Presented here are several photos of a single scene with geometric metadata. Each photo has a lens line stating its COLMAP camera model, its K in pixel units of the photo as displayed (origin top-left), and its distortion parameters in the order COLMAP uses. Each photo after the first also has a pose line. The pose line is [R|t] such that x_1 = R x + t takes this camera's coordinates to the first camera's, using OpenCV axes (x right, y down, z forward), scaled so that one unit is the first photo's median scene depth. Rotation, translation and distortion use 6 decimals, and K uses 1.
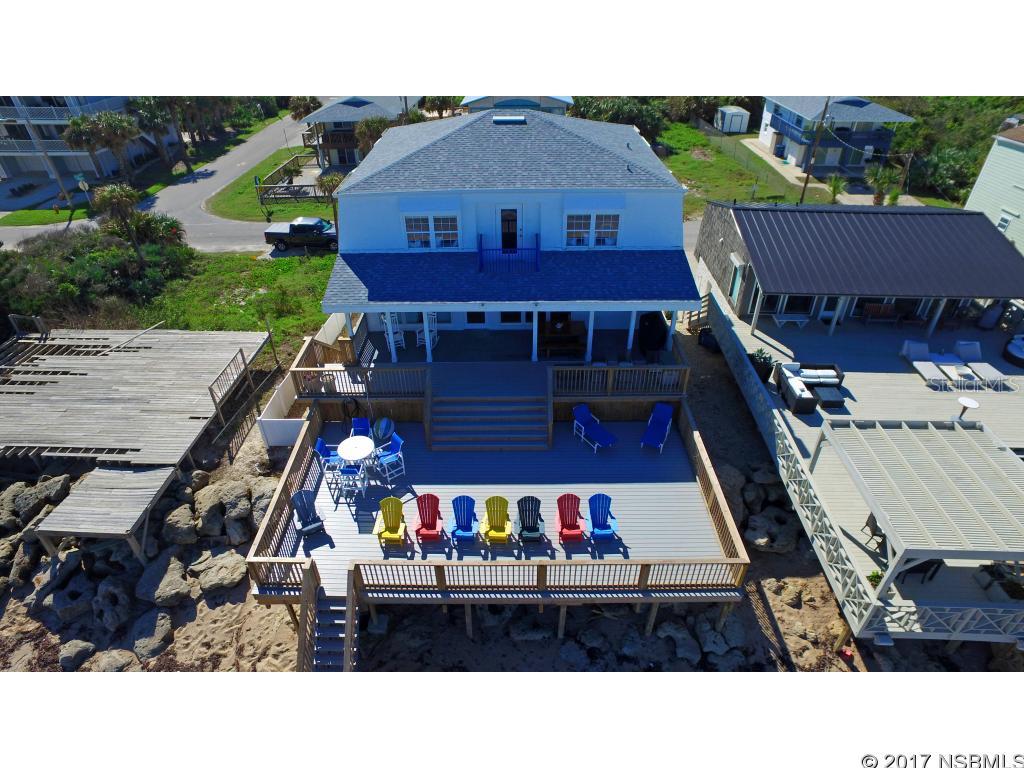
lens RADIAL K [[603.6, 0, 512.0], [0, 603.6, 384.0], [0, 0, 1]] dist [0.001027, 0.000538]
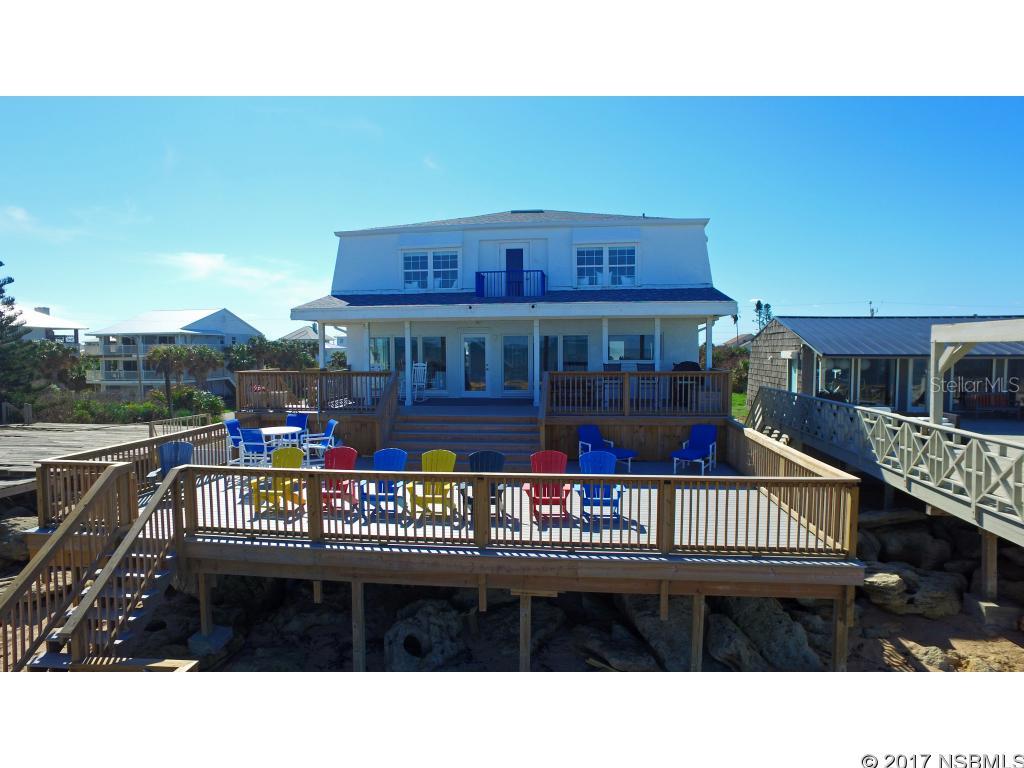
lens RADIAL K [[592.9, 0, 512.0], [0, 592.9, 384.0], [0, 0, 1]] dist [0.000651, 0.000567]
pose [[0.992982, 0.006643, -0.118082, 0.101405], [-0.065699, 0.861184, -0.504029, 0.352899], [0.098342, 0.508250, 0.855577, 0.326000]]
